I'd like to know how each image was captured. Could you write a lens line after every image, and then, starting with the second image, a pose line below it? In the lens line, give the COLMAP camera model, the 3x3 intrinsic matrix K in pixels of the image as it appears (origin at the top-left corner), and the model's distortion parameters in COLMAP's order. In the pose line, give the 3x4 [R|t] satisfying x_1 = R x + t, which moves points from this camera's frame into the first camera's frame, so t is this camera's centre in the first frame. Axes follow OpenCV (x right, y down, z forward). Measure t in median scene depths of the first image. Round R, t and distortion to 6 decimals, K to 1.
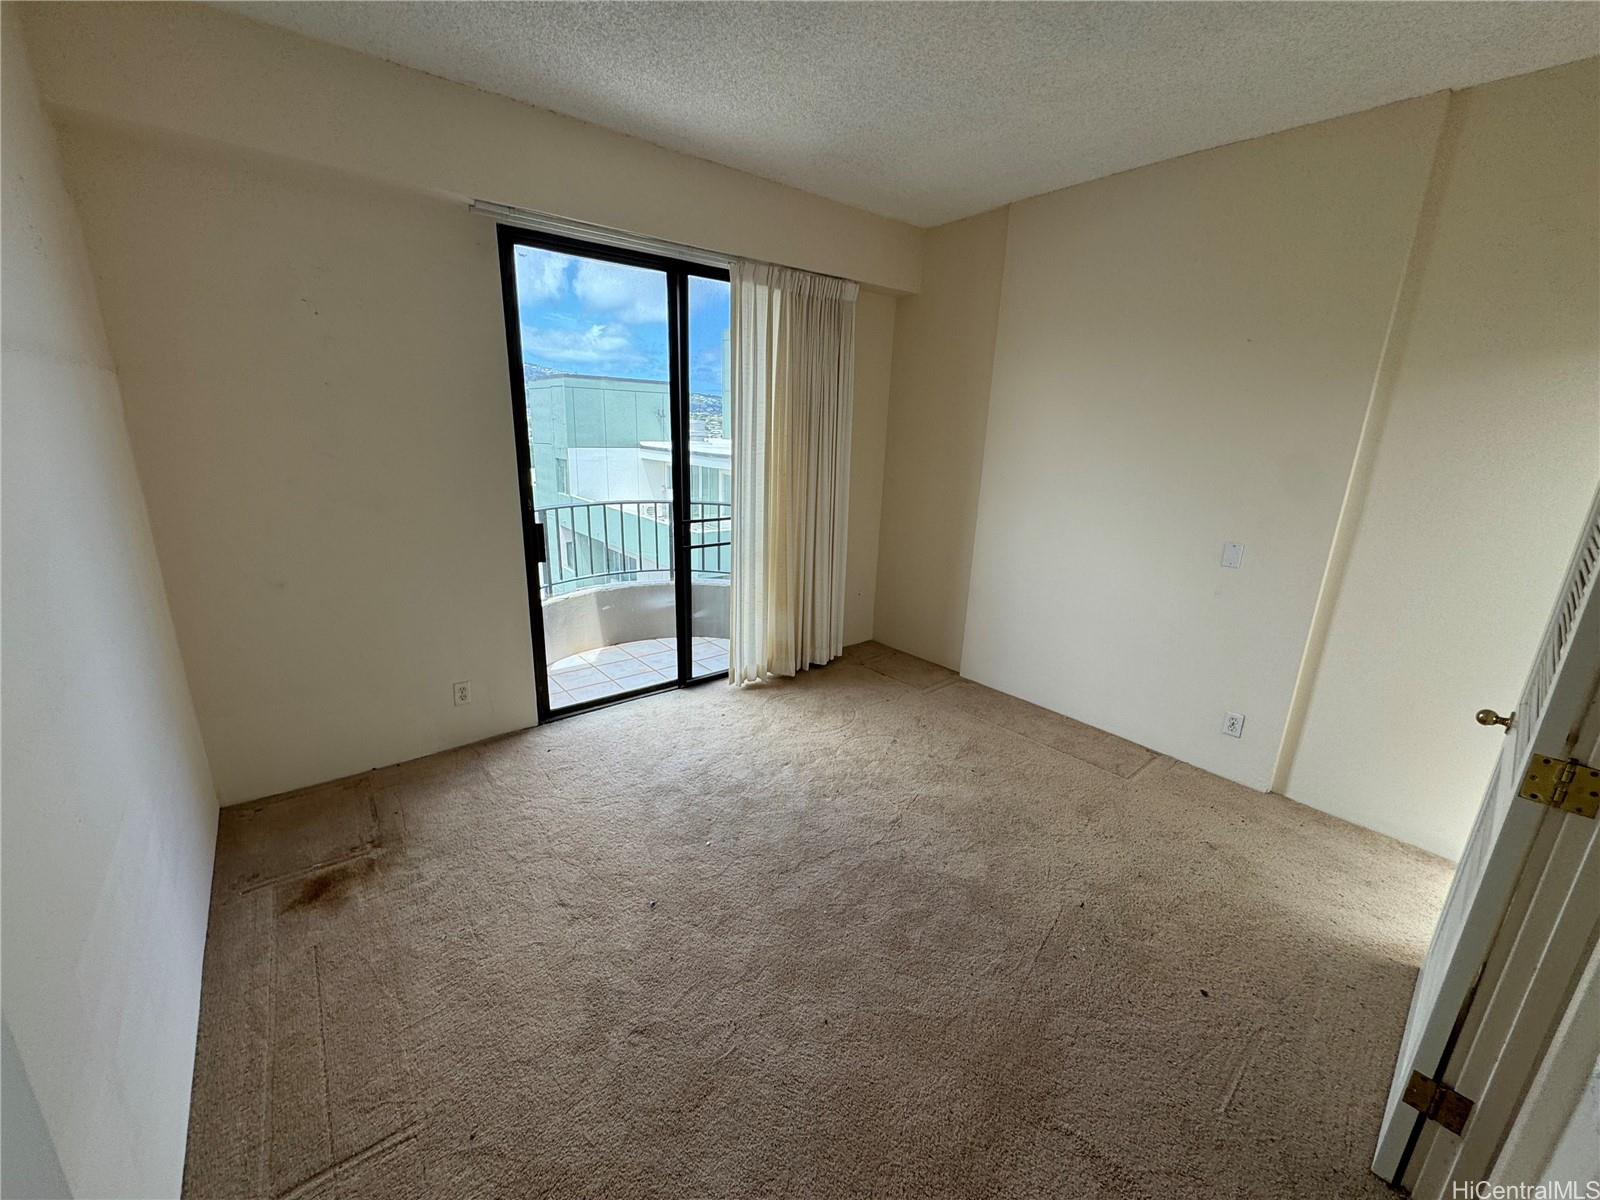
lens RADIAL K [[637.4, 0, 802.3], [0, 637.4, 602.7], [0, 0, 1]] dist [-0.002910, -0.001091]
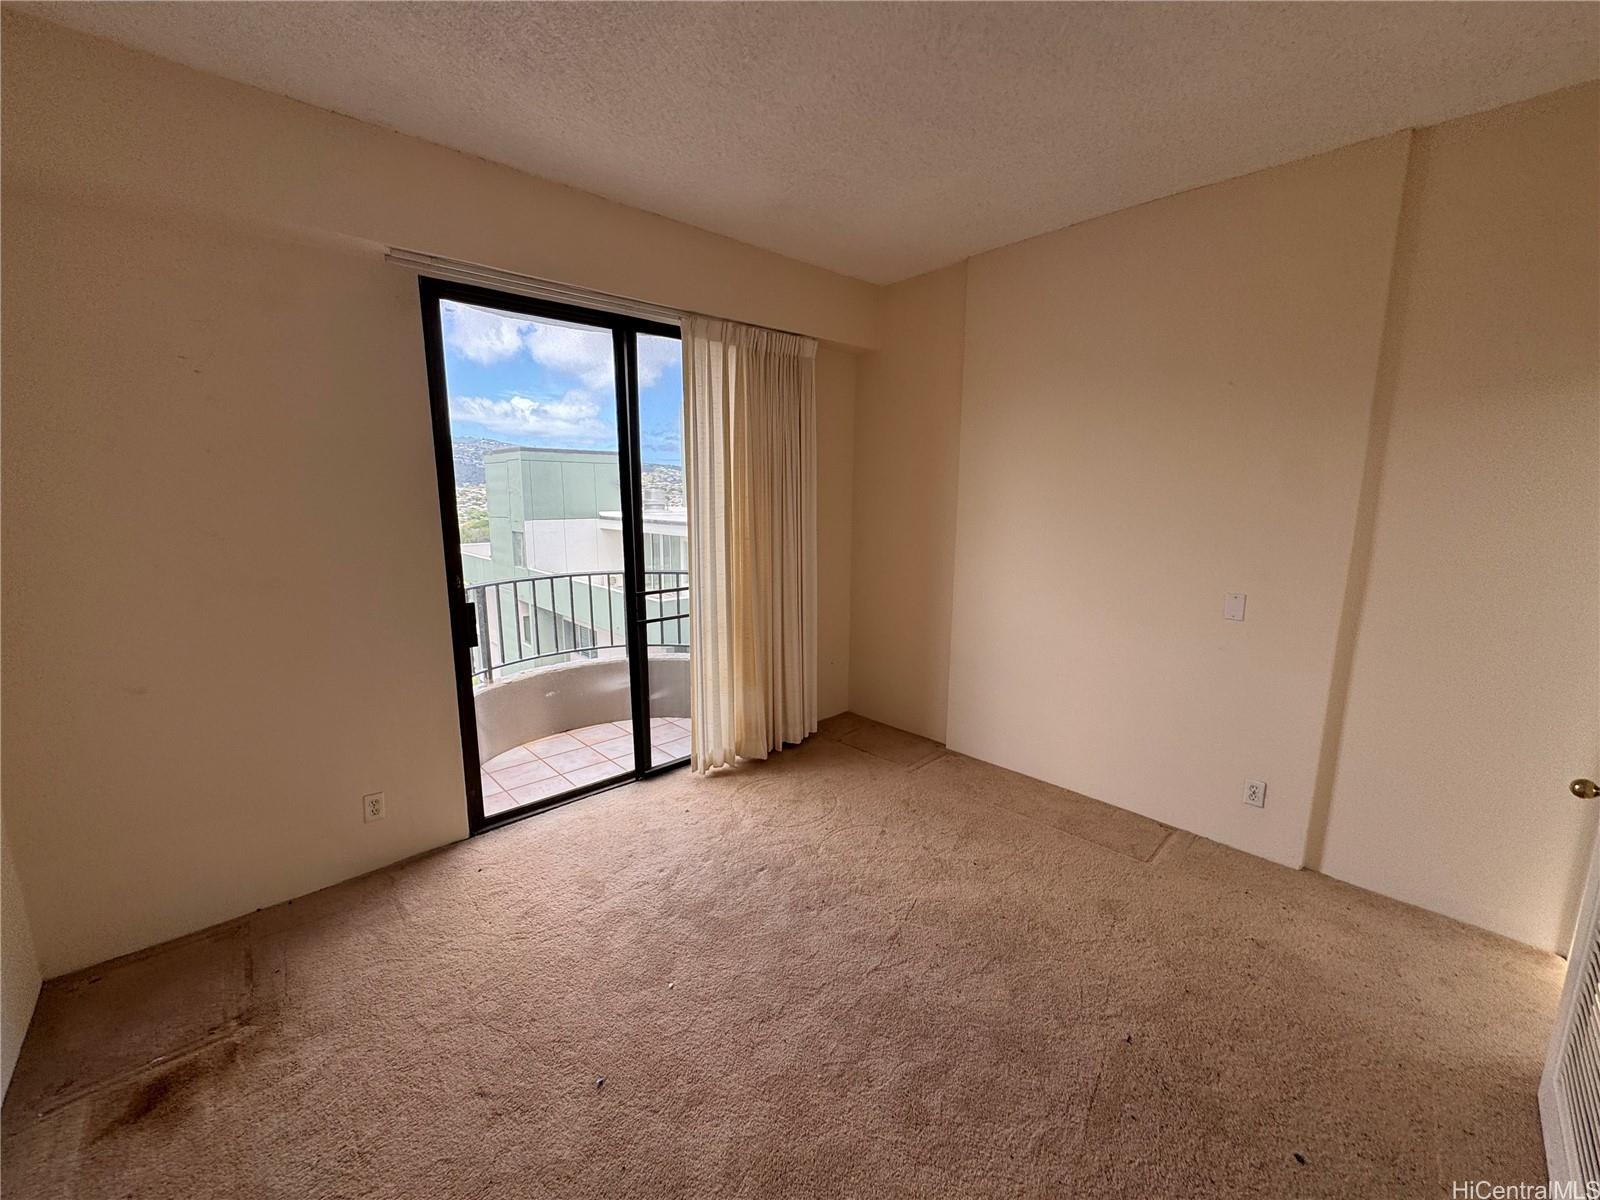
lens RADIAL K [[637.4, 0, 797.0], [0, 637.4, 601.7], [0, 0, 1]] dist [-0.002910, -0.001091]
pose [[0.998009, -0.039686, 0.049013, -0.005801], [0.044363, 0.994161, -0.098369, -0.021028], [-0.044823, 0.100348, 0.993942, 0.113368]]
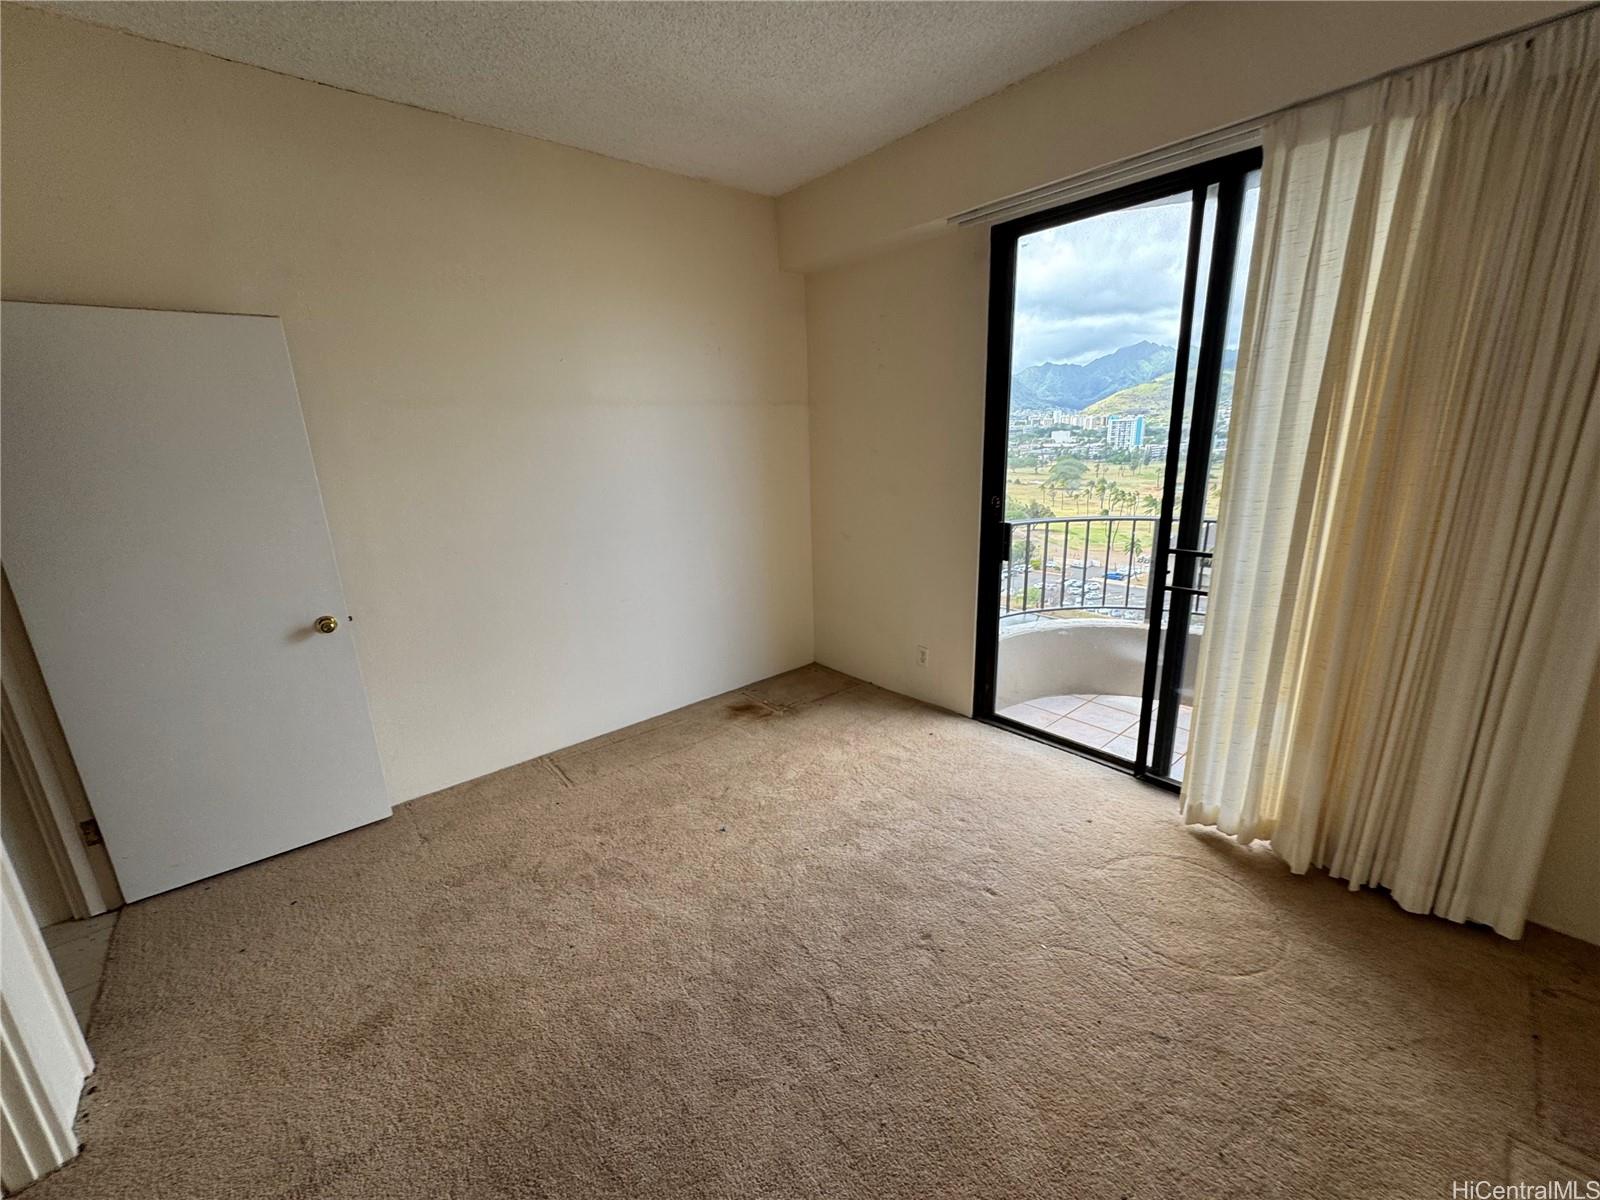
lens RADIAL K [[637.4, 0, 810.0], [0, 637.4, 609.0], [0, 0, 1]] dist [-0.002910, -0.001091]
pose [[0.037048, 0.241905, -0.969593, 0.597703], [-0.237632, 0.944560, 0.226579, -0.162286], [0.970648, 0.222012, 0.092478, 0.694617]]
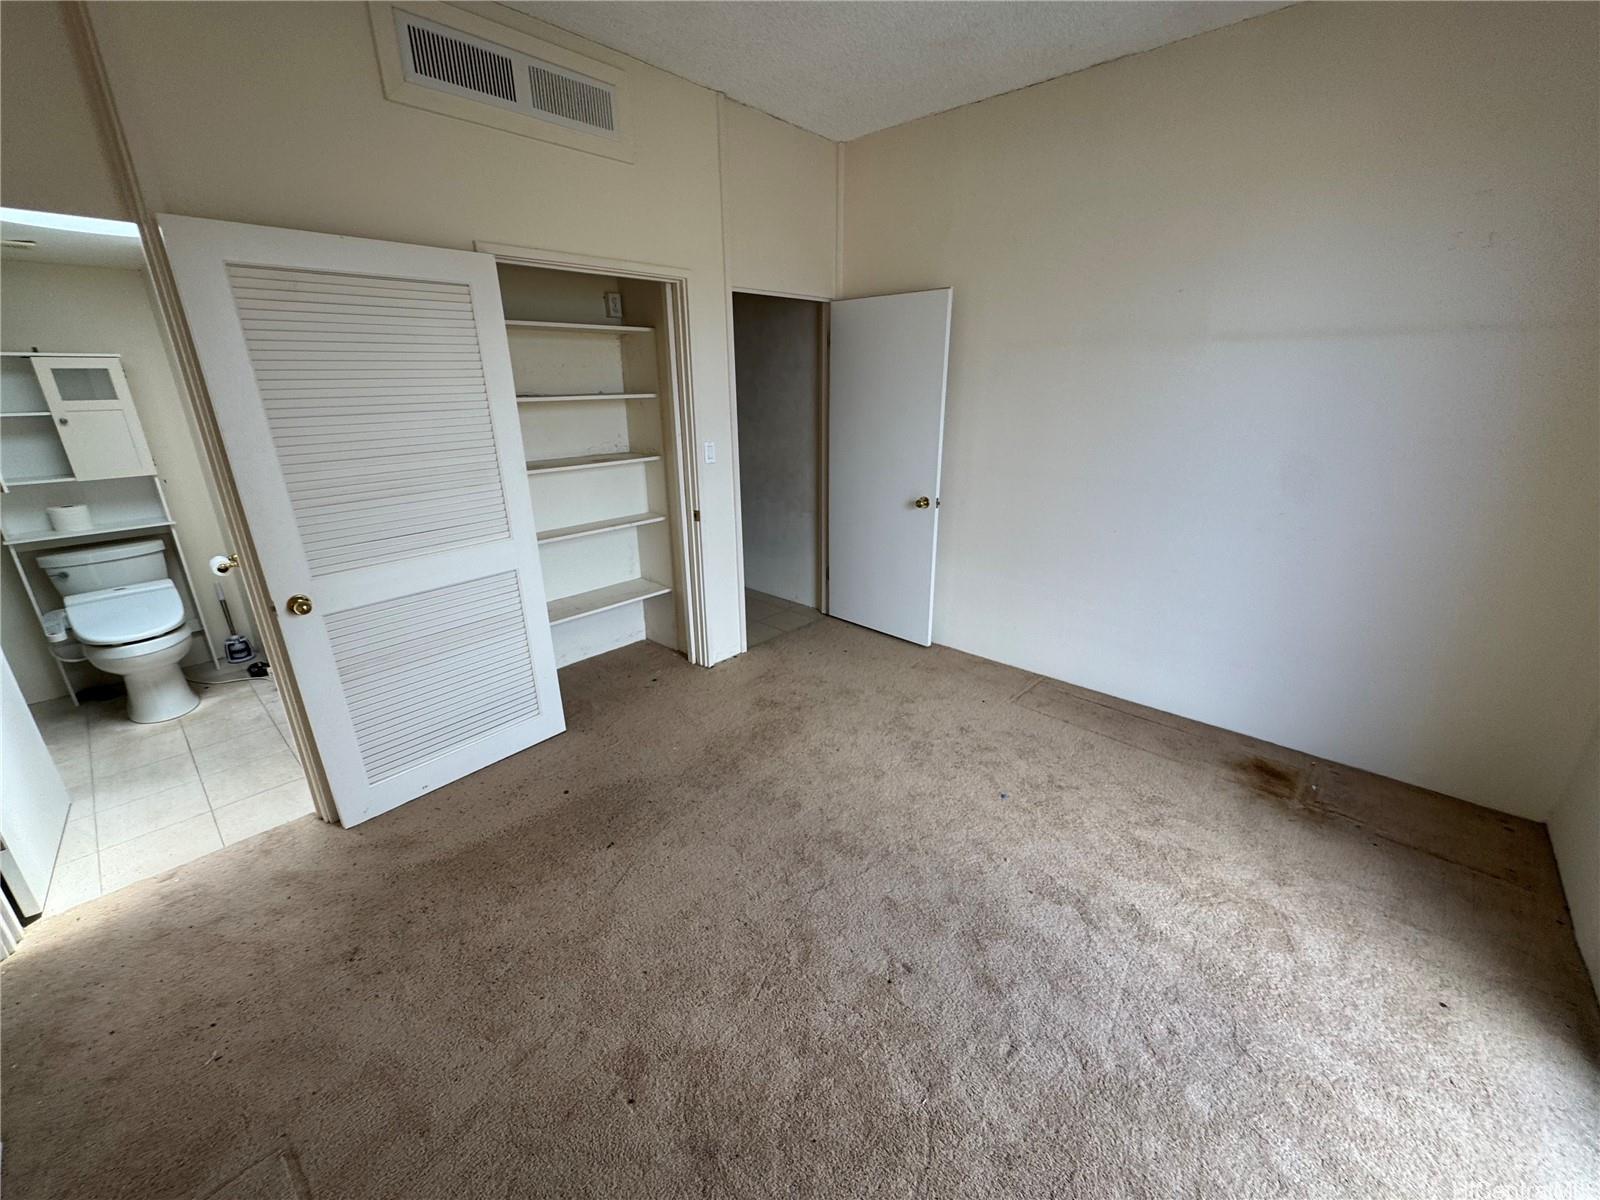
lens RADIAL K [[637.4, 0, 796.5], [0, 637.4, 598.3], [0, 0, 1]] dist [-0.002910, -0.001091]
pose [[-0.988955, 0.024441, -0.146187, 0.220243], [-0.062881, 0.823960, 0.563149, -0.328389], [0.134217, 0.566121, -0.813322, 1.223323]]
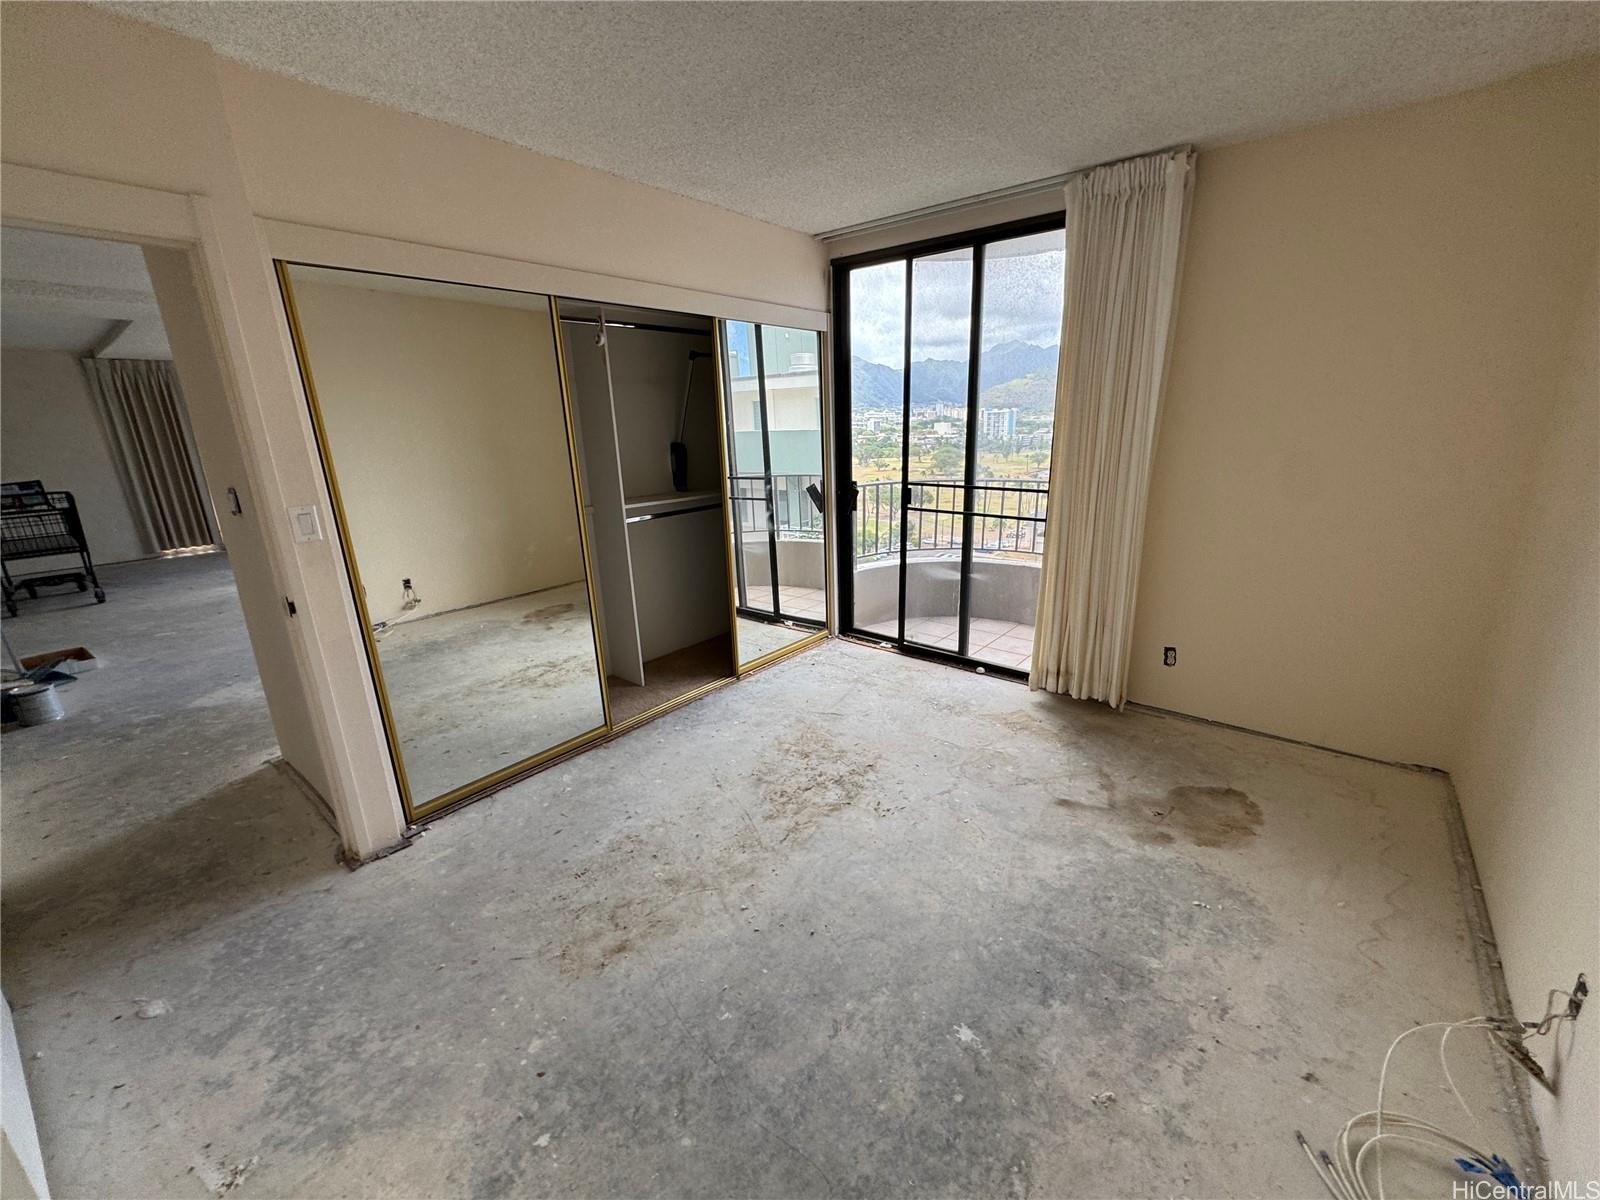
lens RADIAL K [[637.4, 0, 807.5], [0, 637.4, 596.9], [0, 0, 1]] dist [-0.002910, -0.001091]
pose [[0.193375, 0.231538, -0.953413, 0.952106], [-0.229089, 0.955549, 0.185591, -0.132072], [0.954004, 0.182528, 0.237822, 0.682669]]
